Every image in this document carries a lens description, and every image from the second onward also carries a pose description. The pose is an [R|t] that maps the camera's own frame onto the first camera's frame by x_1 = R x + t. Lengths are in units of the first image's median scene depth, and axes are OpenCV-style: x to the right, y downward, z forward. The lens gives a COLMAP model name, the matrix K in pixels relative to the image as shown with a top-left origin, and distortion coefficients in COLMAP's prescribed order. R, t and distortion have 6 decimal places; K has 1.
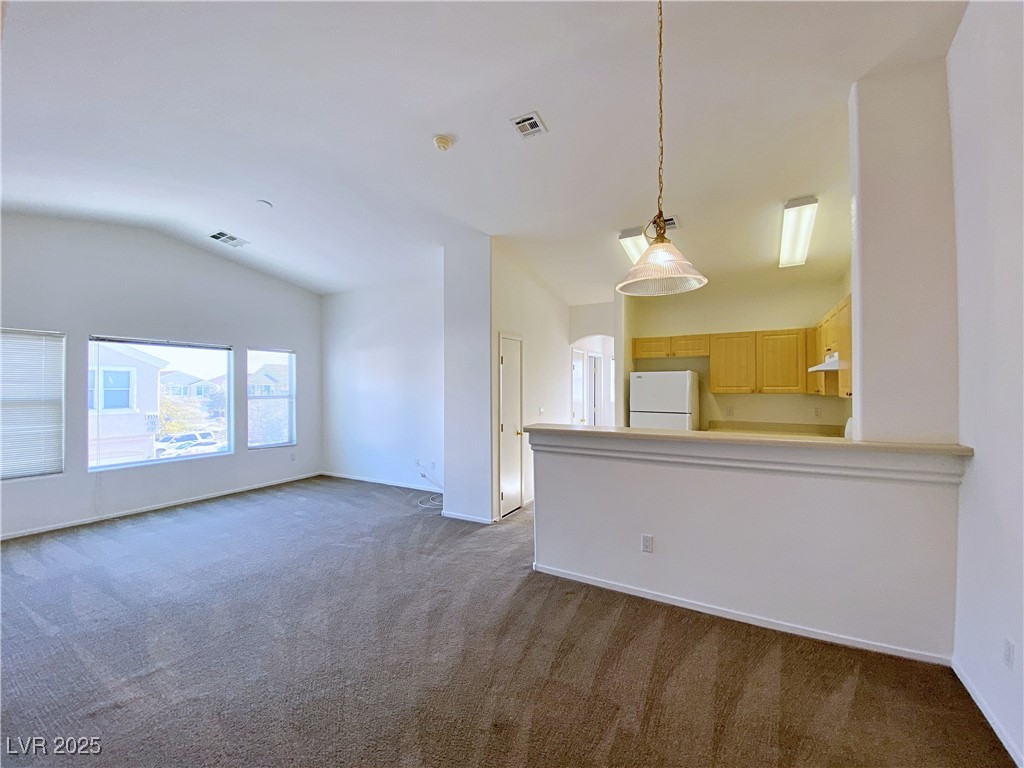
lens RADIAL K [[421.2, 0, 515.6], [0, 421.2, 381.0], [0, 0, 1]] dist [0.003589, -0.014644]
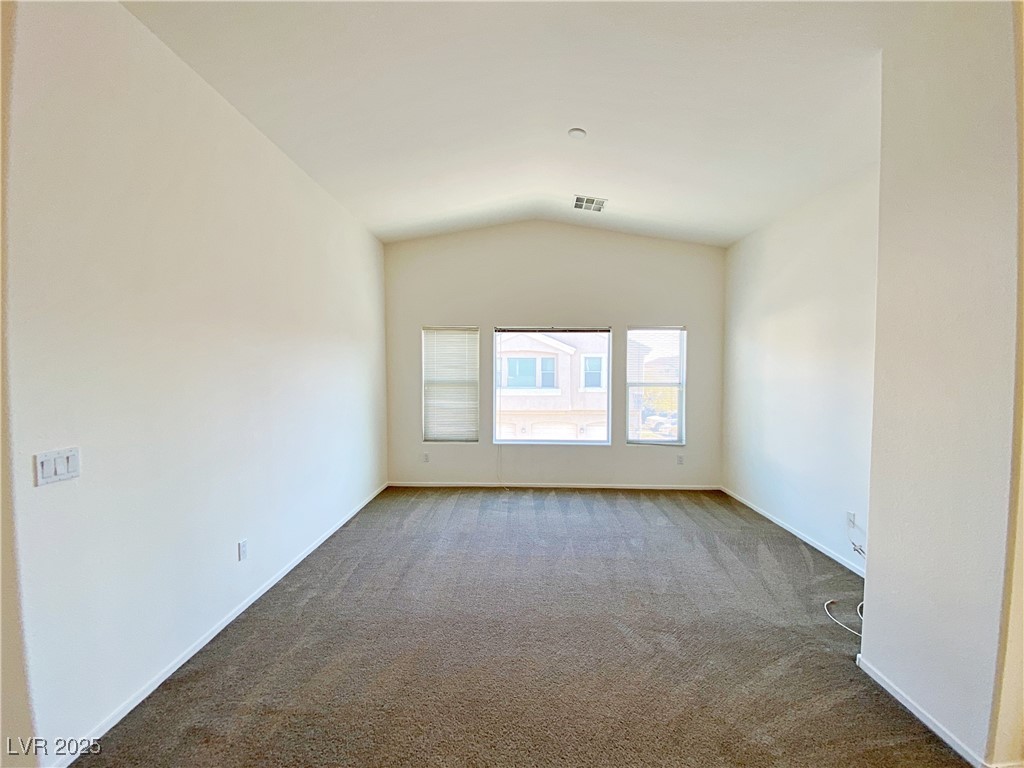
lens RADIAL K [[421.2, 0, 501.1], [0, 421.2, 387.7], [0, 0, 1]] dist [0.003589, -0.014644]
pose [[0.447834, 0.044314, -0.893018, 0.034839], [0.007574, 0.998547, 0.053349, -0.003147], [0.894085, -0.030655, 0.446848, 0.427911]]
